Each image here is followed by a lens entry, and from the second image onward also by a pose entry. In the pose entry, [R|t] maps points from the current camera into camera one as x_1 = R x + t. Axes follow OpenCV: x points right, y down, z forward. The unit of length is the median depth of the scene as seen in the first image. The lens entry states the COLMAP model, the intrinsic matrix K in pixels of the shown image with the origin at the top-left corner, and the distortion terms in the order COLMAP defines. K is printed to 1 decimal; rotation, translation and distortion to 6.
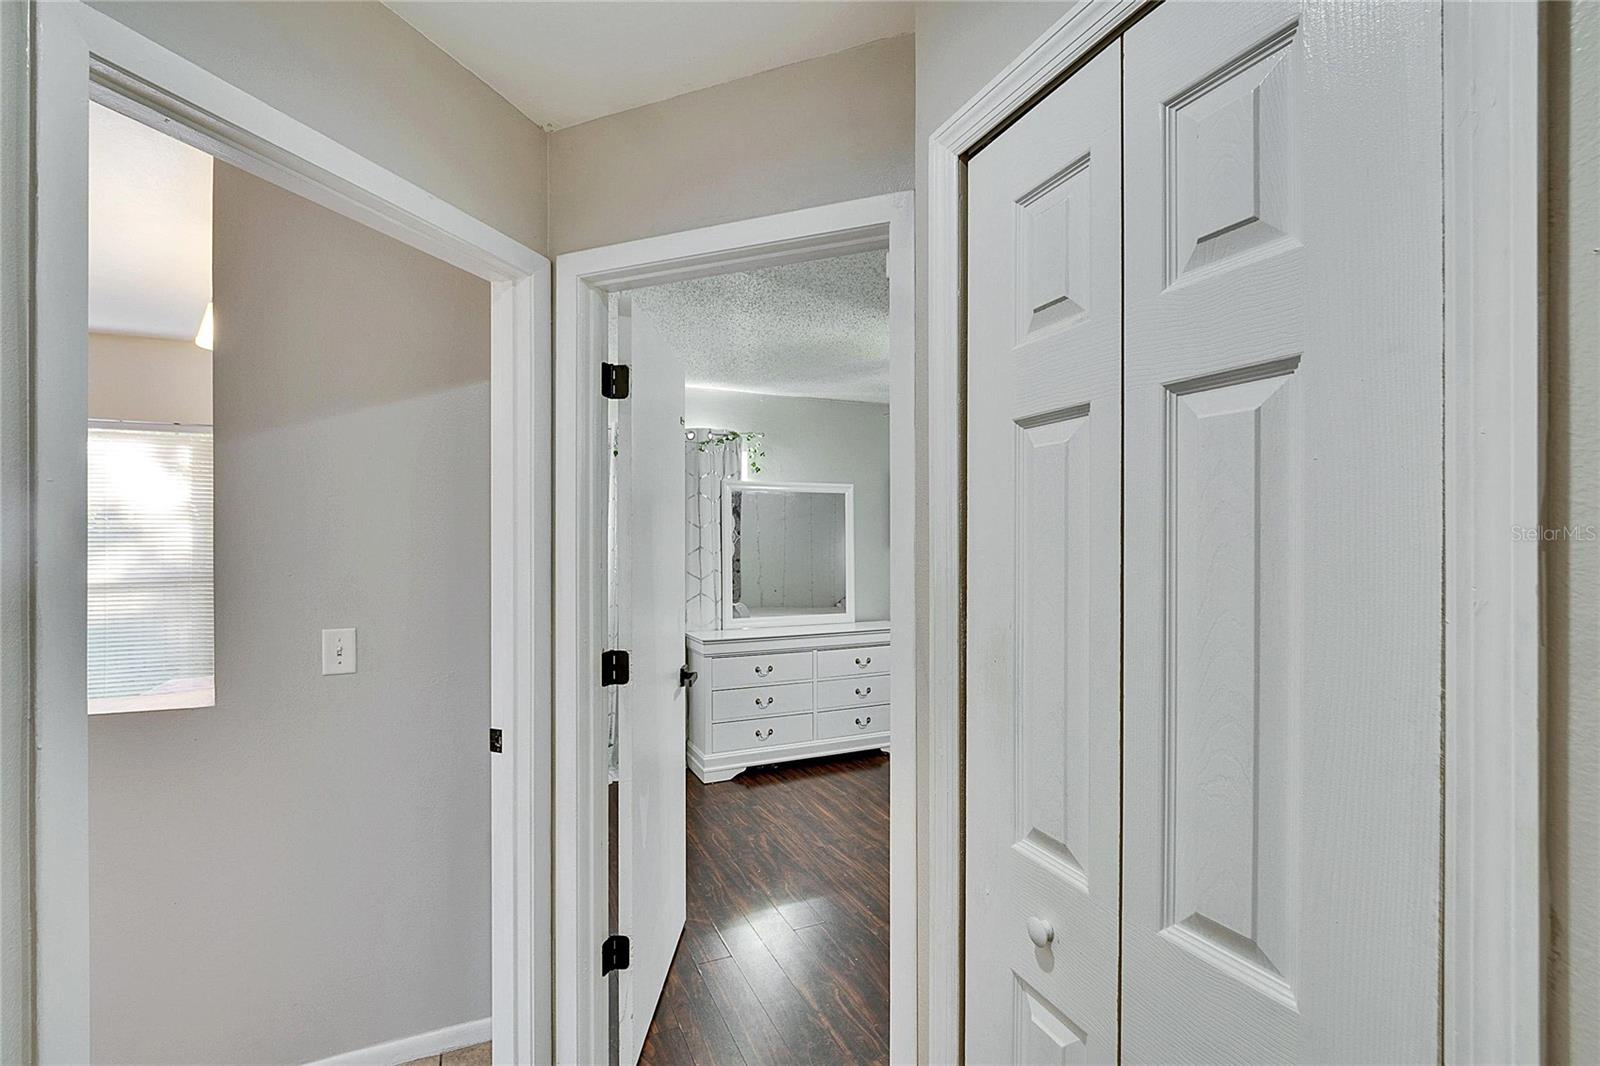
lens RADIAL K [[713.4, 0, 800.2], [0, 713.4, 539.7], [0, 0, 1]] dist [-0.002798, -0.000601]
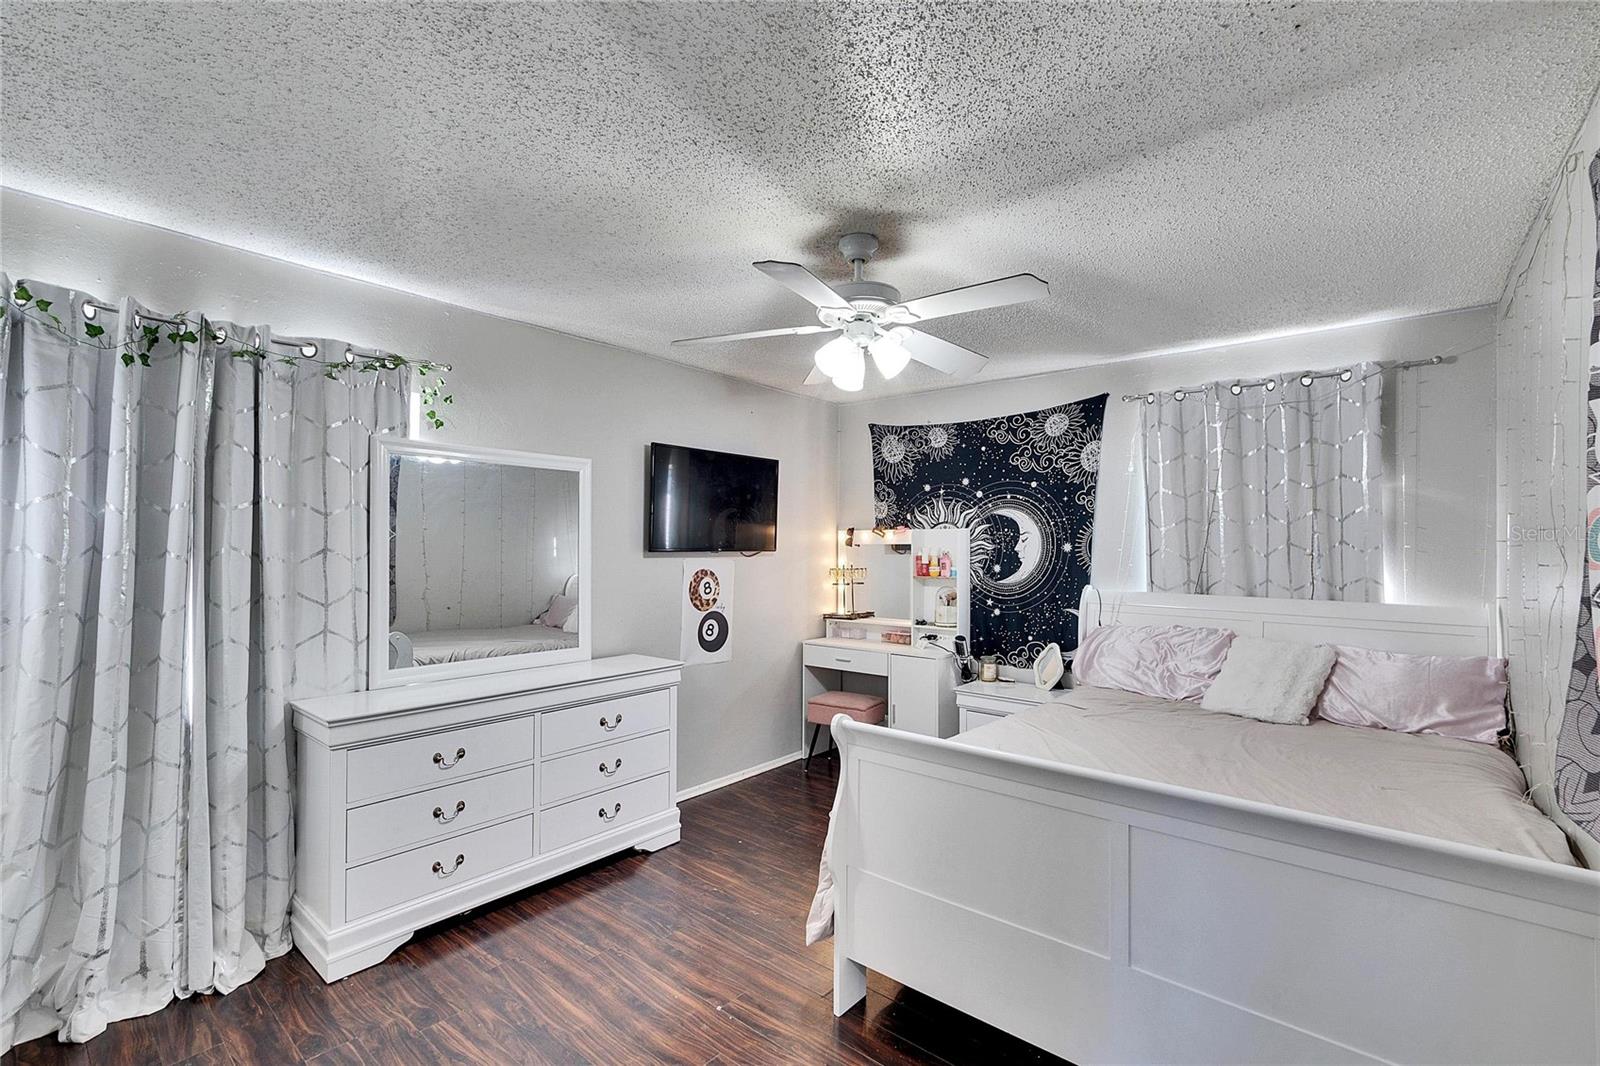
lens RADIAL K [[713.4, 0, 795.0], [0, 713.4, 537.3], [0, 0, 1]] dist [-0.002798, -0.000601]
pose [[0.906014, 0.013640, 0.423028, -0.041461], [-0.011249, 0.999904, -0.008148, 0.001652], [-0.423098, 0.002624, 0.906080, 0.326316]]
